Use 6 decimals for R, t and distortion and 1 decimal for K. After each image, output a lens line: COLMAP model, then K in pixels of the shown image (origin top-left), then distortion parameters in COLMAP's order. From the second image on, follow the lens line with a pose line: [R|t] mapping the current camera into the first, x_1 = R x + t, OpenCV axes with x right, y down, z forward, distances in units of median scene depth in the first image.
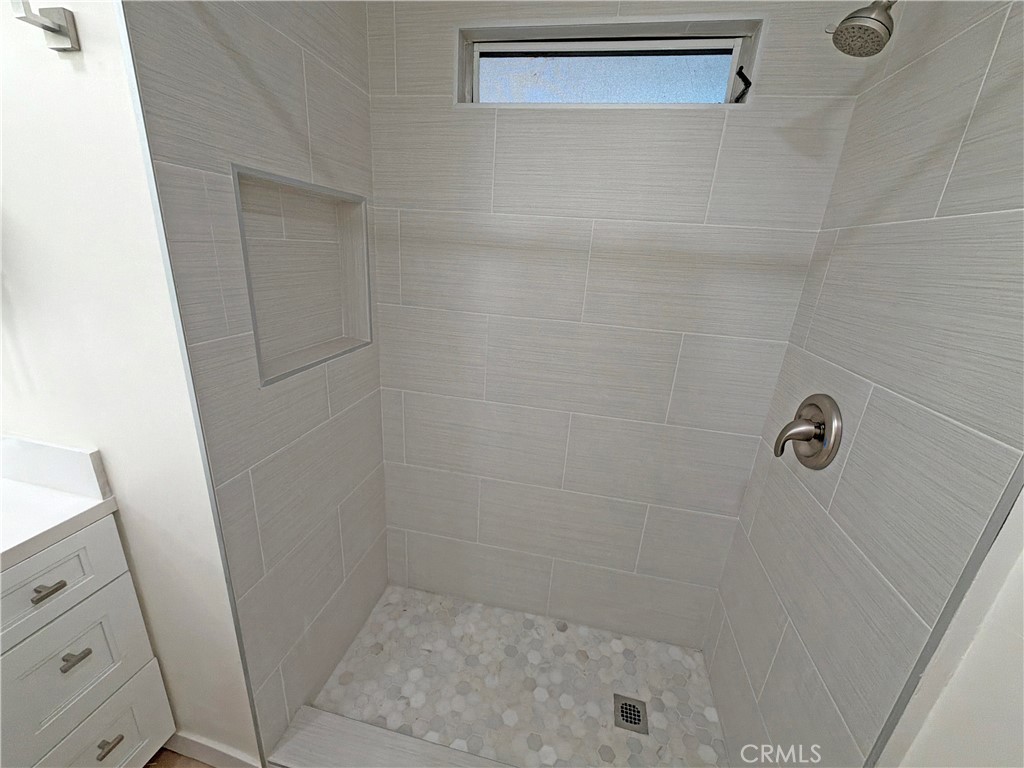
lens RADIAL K [[406.7, 0, 505.6], [0, 406.7, 383.7], [0, 0, 1]] dist [0.000660, -0.001417]
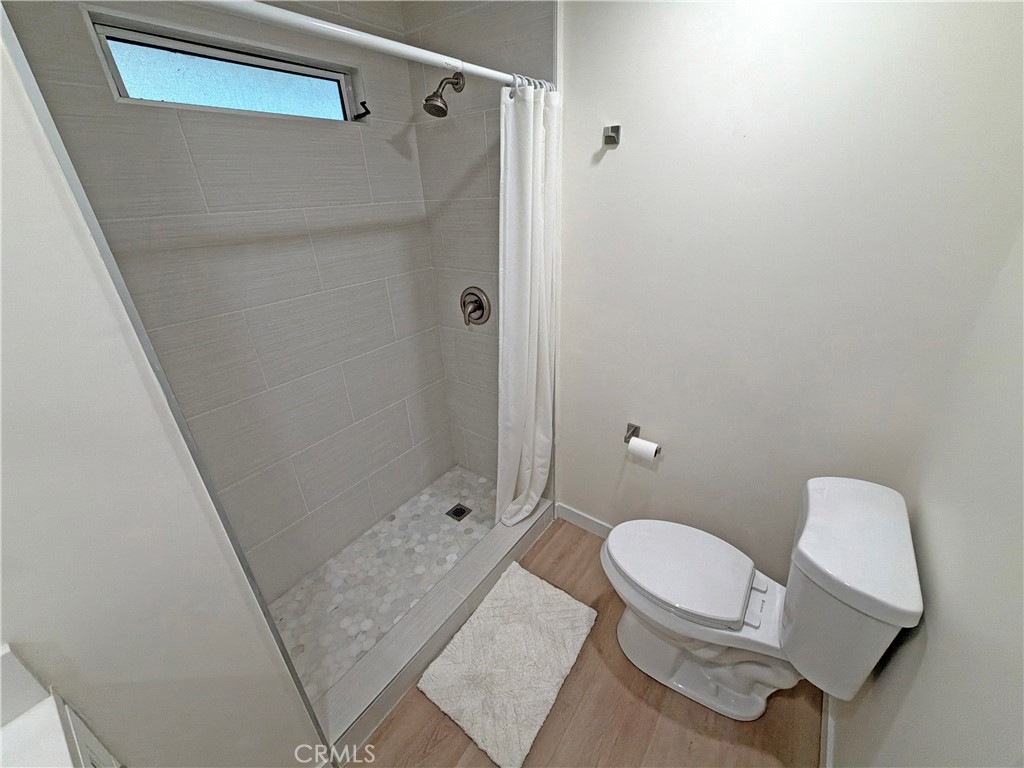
lens RADIAL K [[406.7, 0, 507.5], [0, 406.7, 384.4], [0, 0, 1]] dist [0.000660, -0.001417]
pose [[0.419005, -0.458914, 0.783475, -0.666309], [0.353408, 0.877257, 0.324843, -0.100572], [-0.836384, 0.140775, 0.529759, -0.100541]]
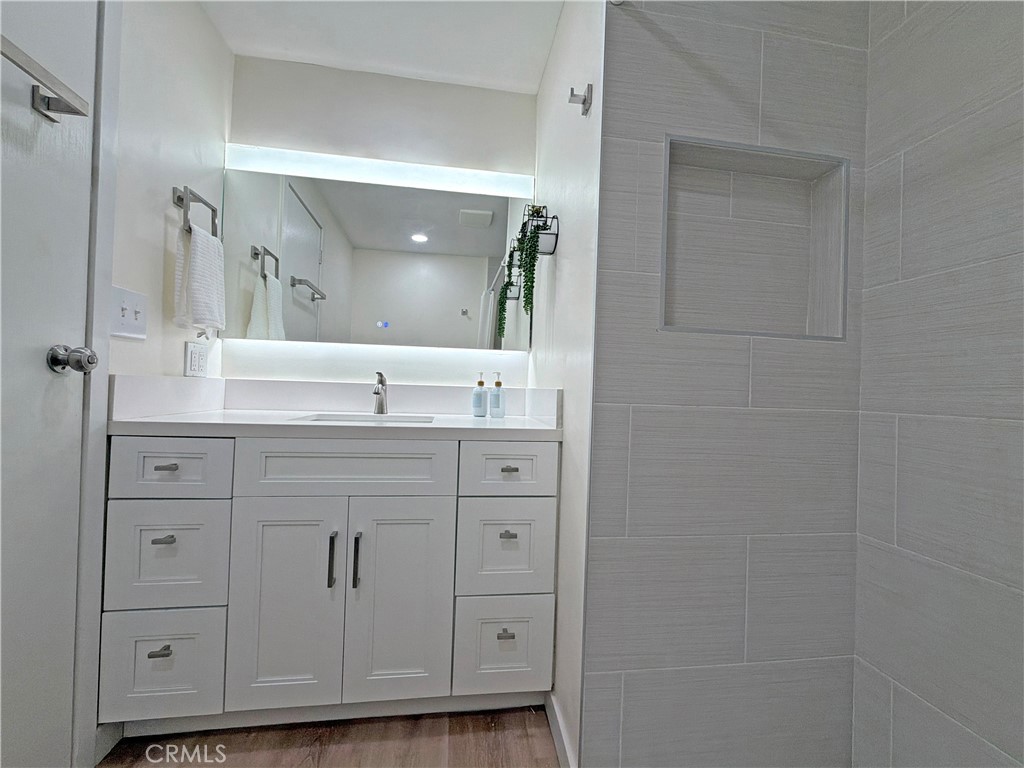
lens RADIAL K [[406.7, 0, 509.6], [0, 406.7, 384.9], [0, 0, 1]] dist [0.000660, -0.001417]
pose [[0.348125, -0.057556, -0.935679, 0.148066], [-0.306446, 0.936291, -0.171609, 0.298869], [0.885946, 0.346477, 0.308309, 0.282263]]
